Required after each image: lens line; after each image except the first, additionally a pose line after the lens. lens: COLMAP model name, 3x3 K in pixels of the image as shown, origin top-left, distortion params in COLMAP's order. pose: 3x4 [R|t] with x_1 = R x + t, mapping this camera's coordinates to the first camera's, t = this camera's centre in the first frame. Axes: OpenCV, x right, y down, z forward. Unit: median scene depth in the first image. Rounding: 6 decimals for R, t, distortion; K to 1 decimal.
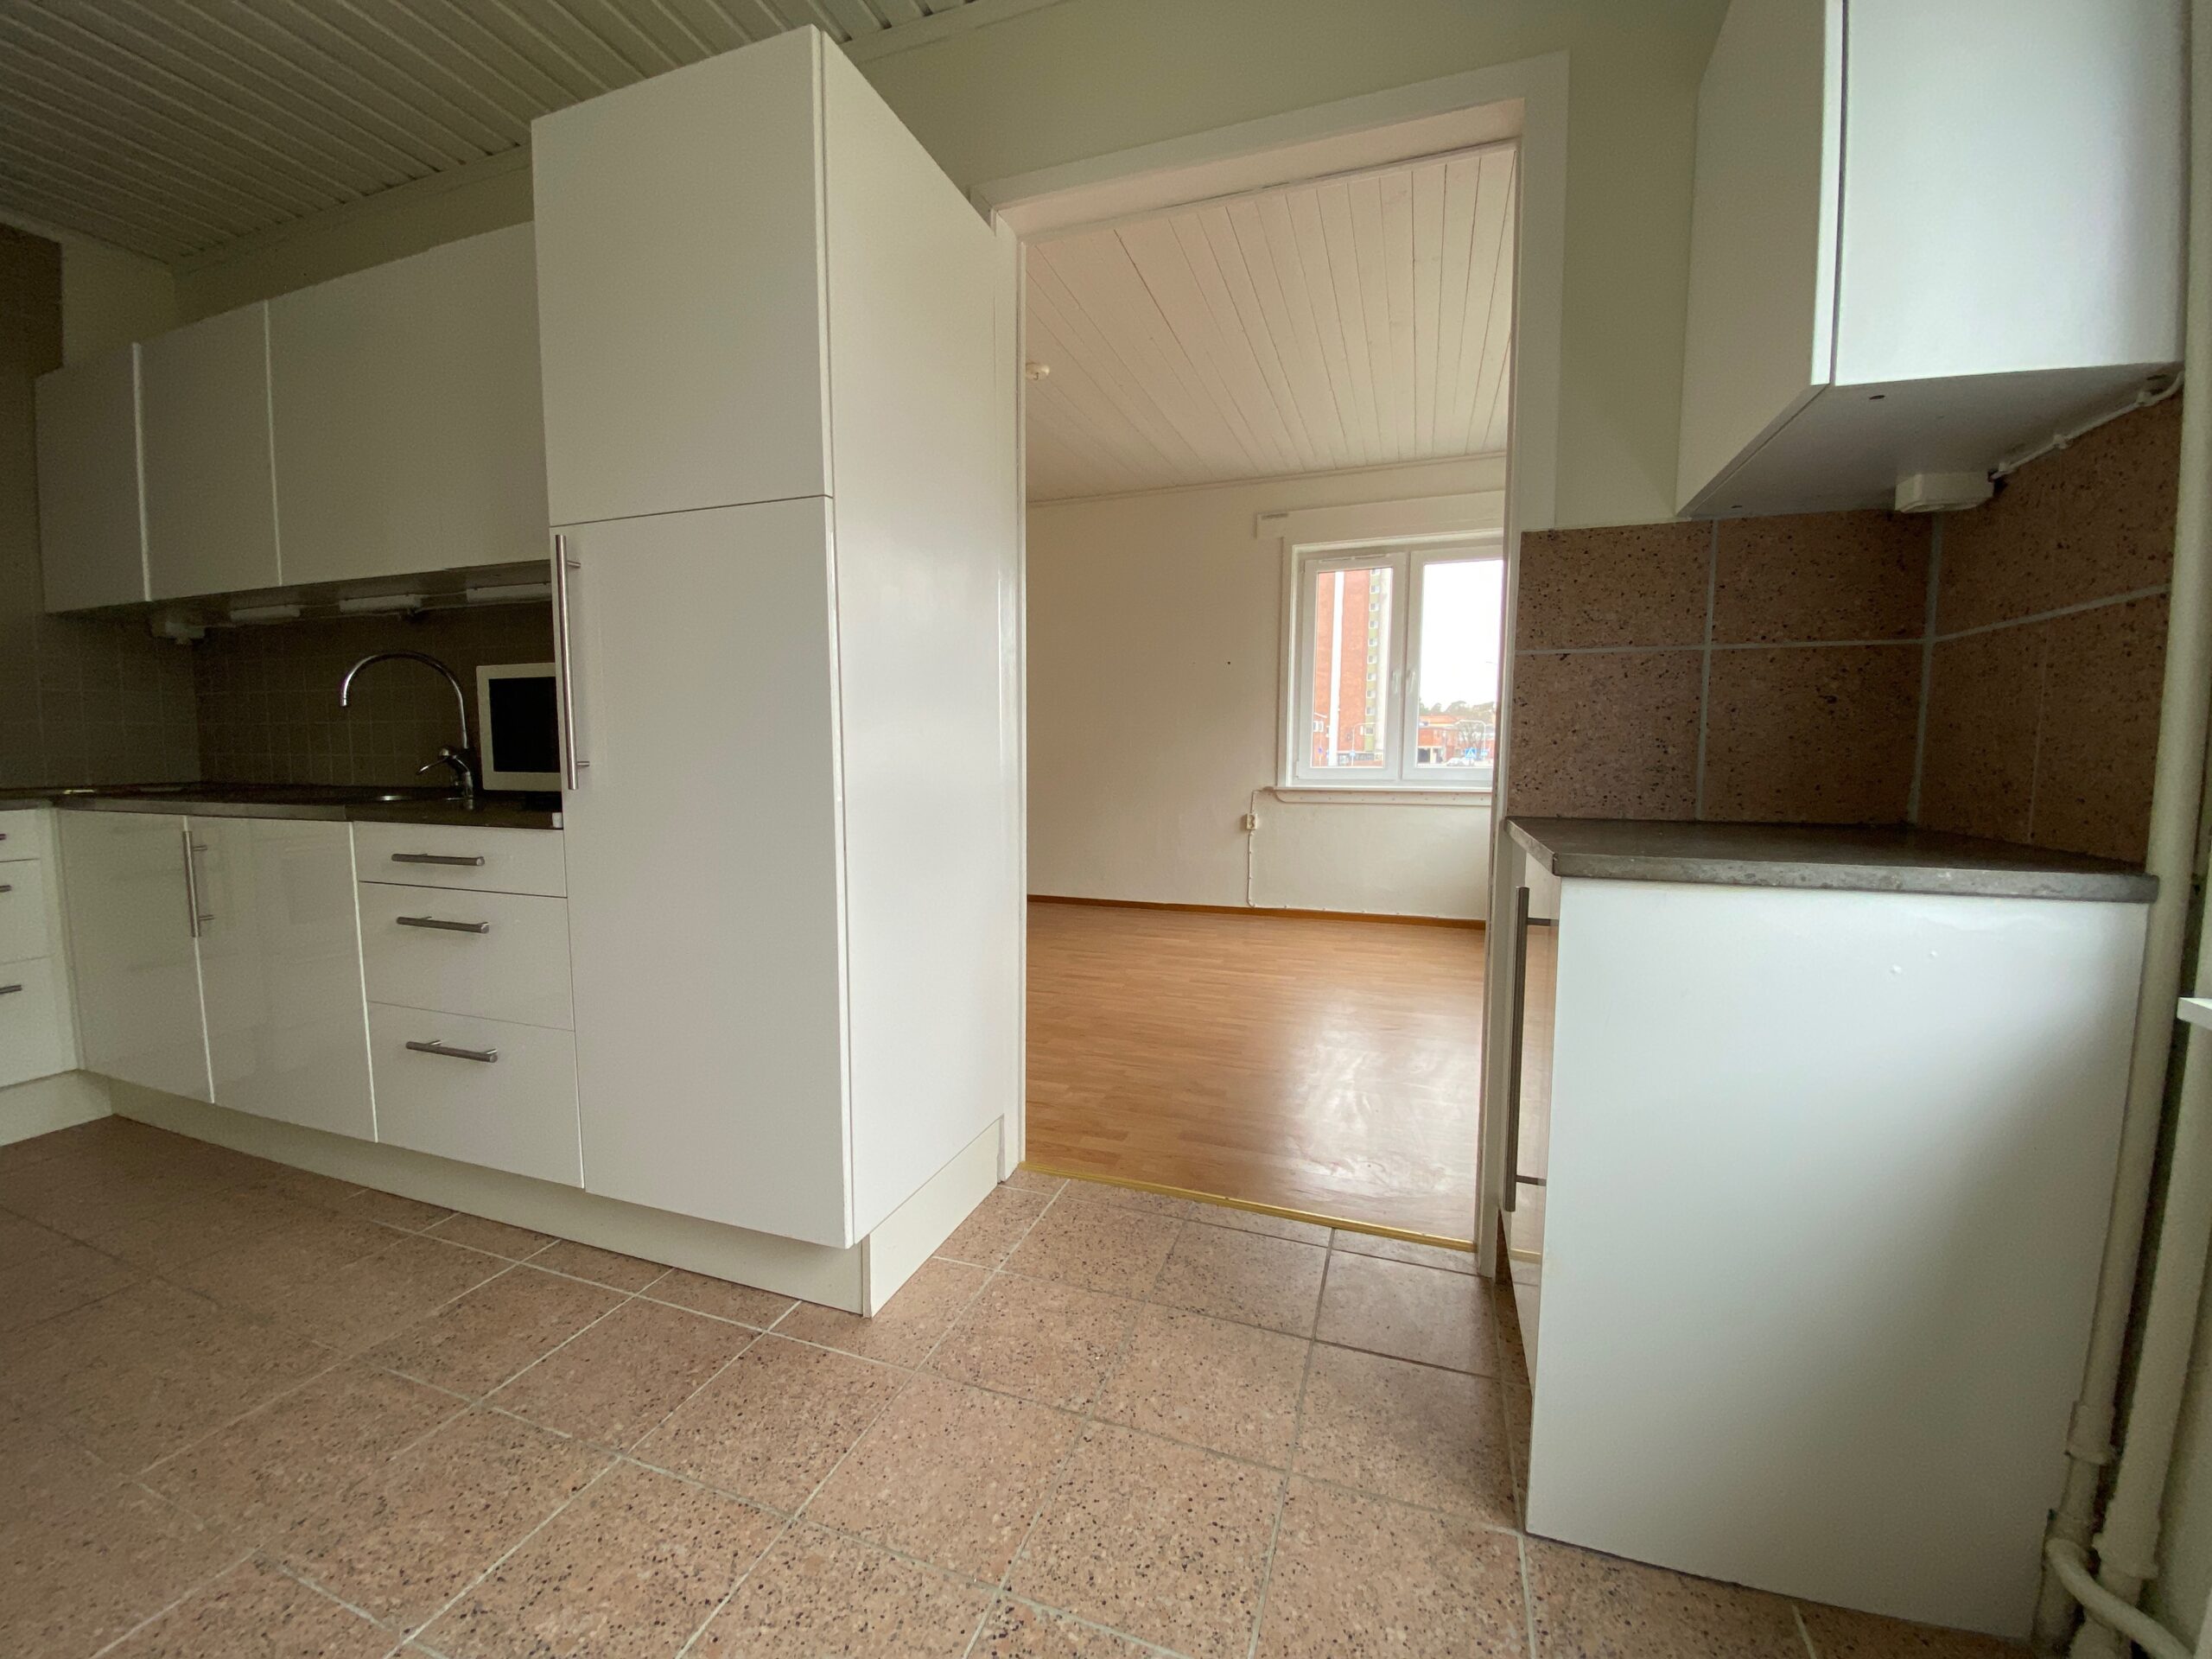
lens RADIAL K [[904.8, 0, 1074.6], [0, 904.8, 859.7], [0, 0, 1]] dist [0.009721, -0.001816]
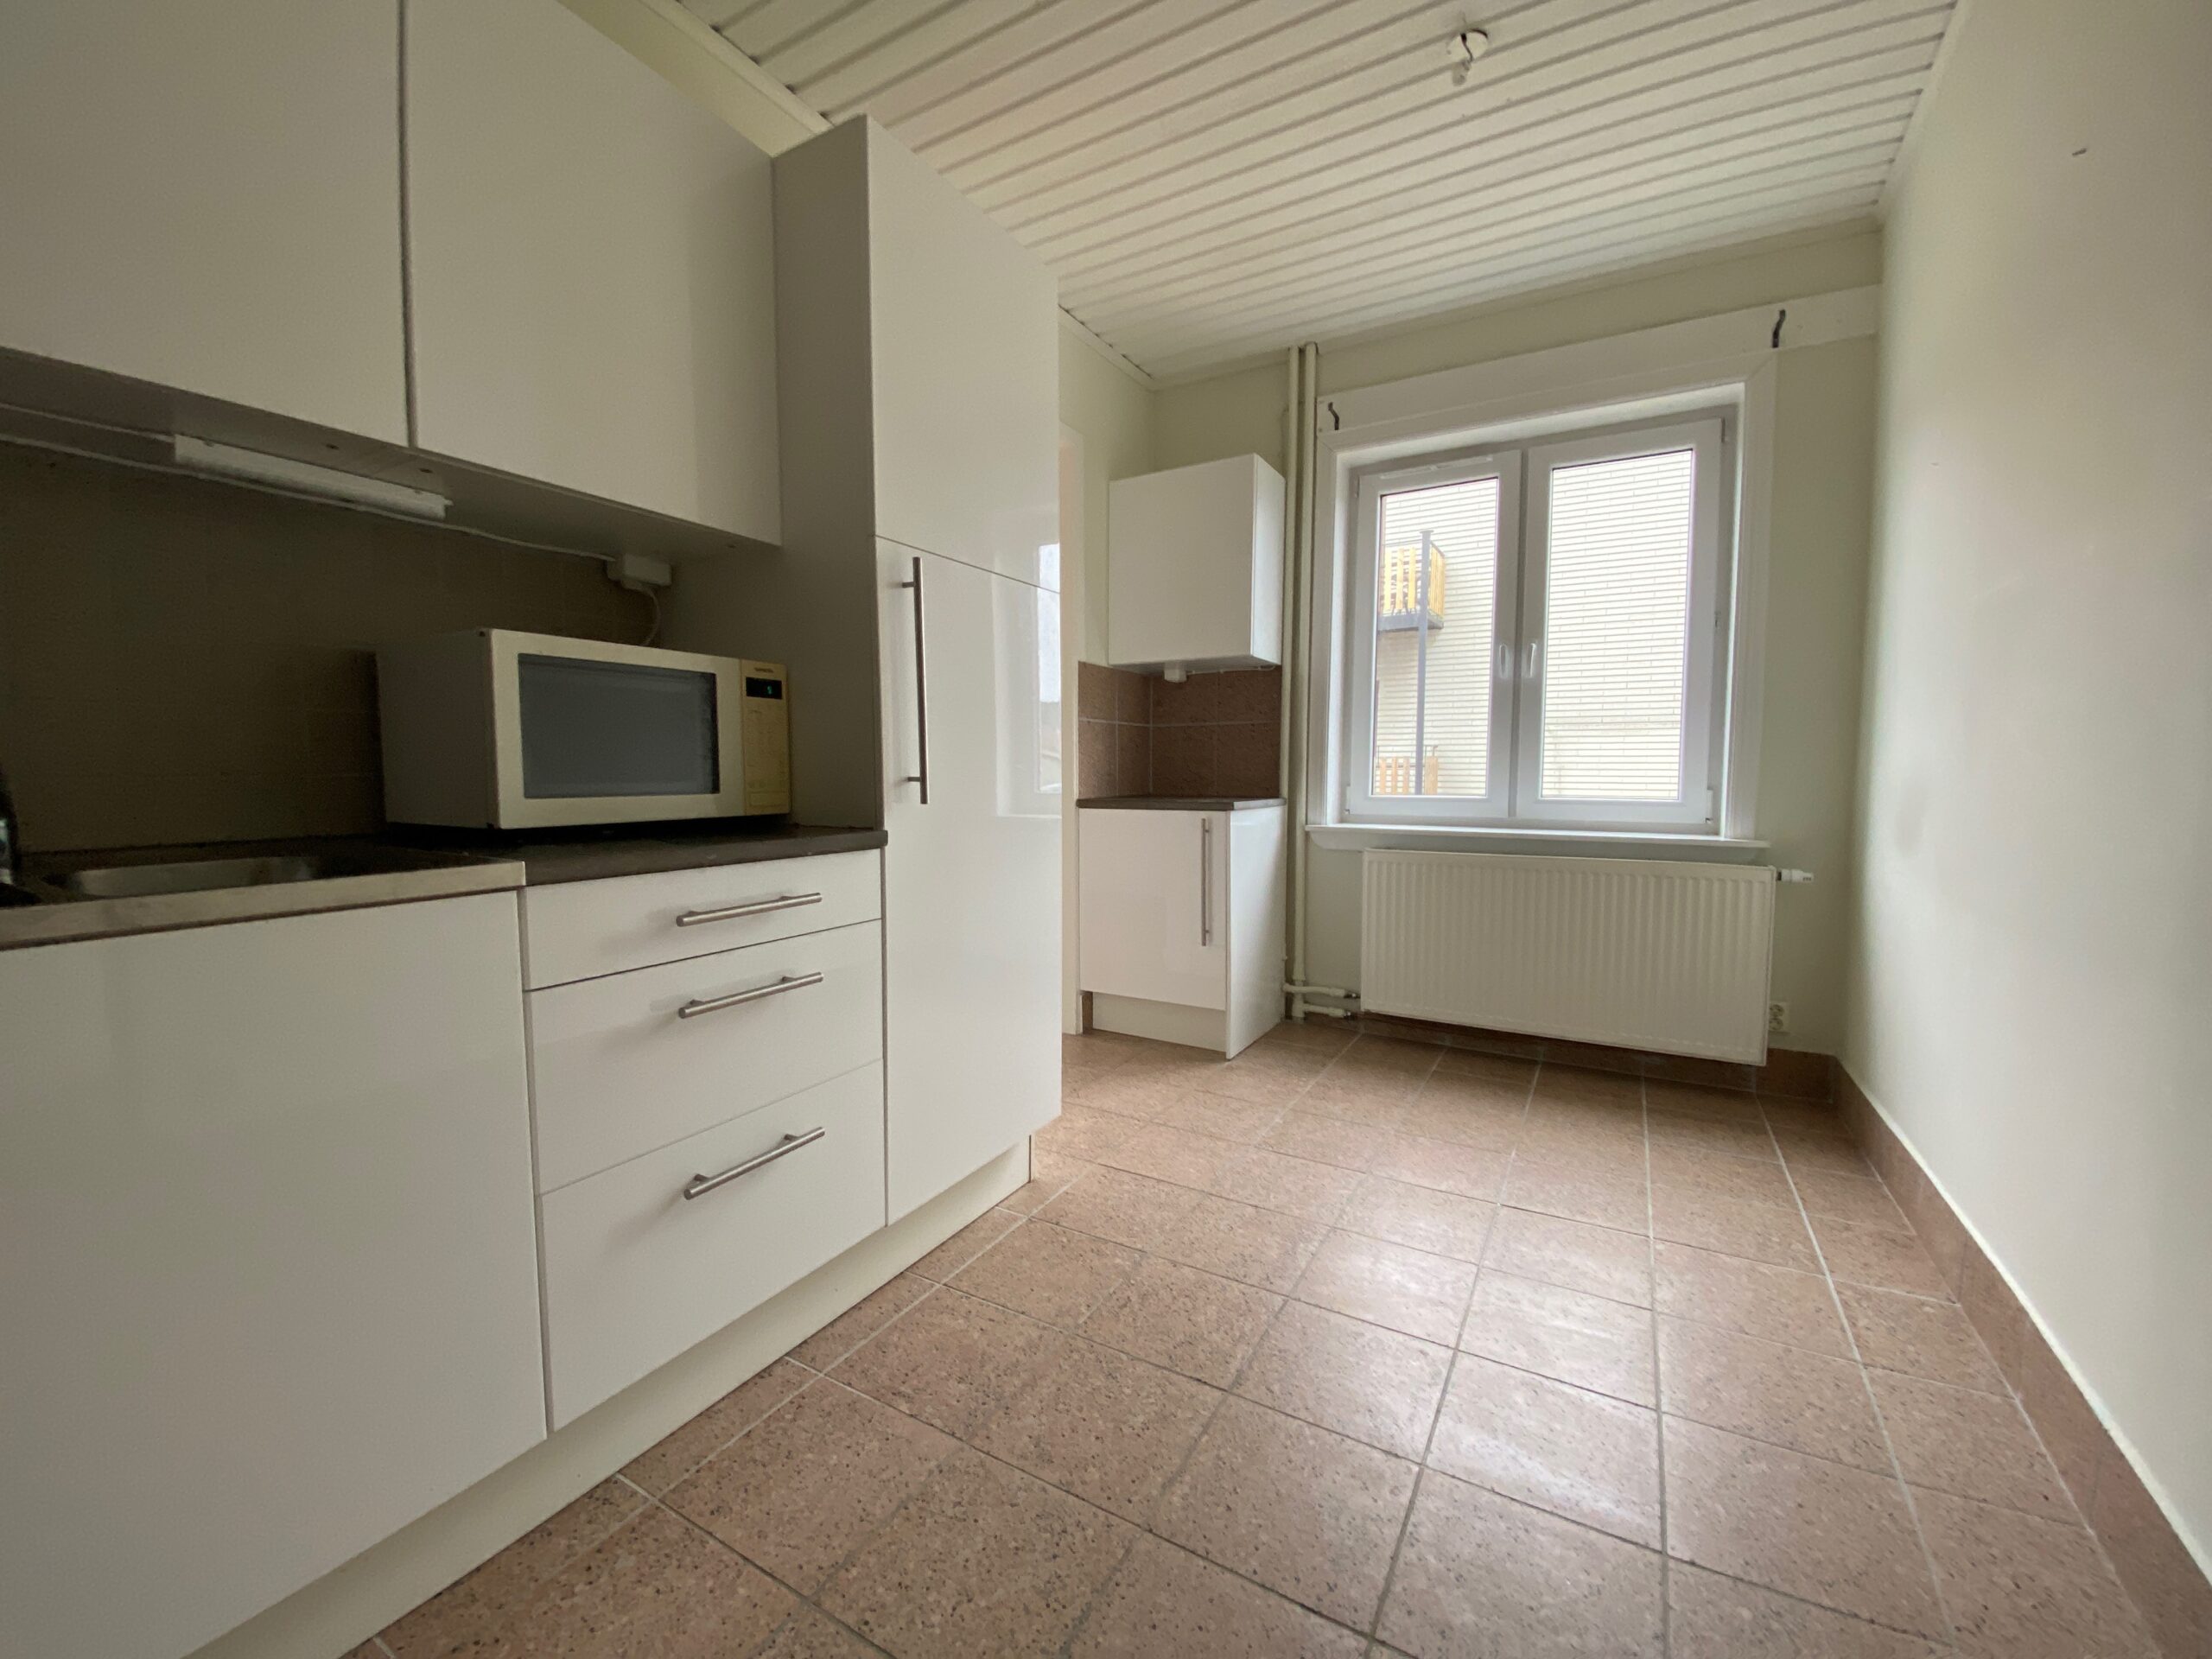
lens RADIAL K [[904.8, 0, 1111.9], [0, 904.8, 838.8], [0, 0, 1]] dist [0.009721, -0.001816]
pose [[0.144390, -0.084003, 0.985949, -2.006535], [0.107739, 0.991801, 0.068723, -0.113034], [-0.983638, 0.096302, 0.152257, 0.828781]]
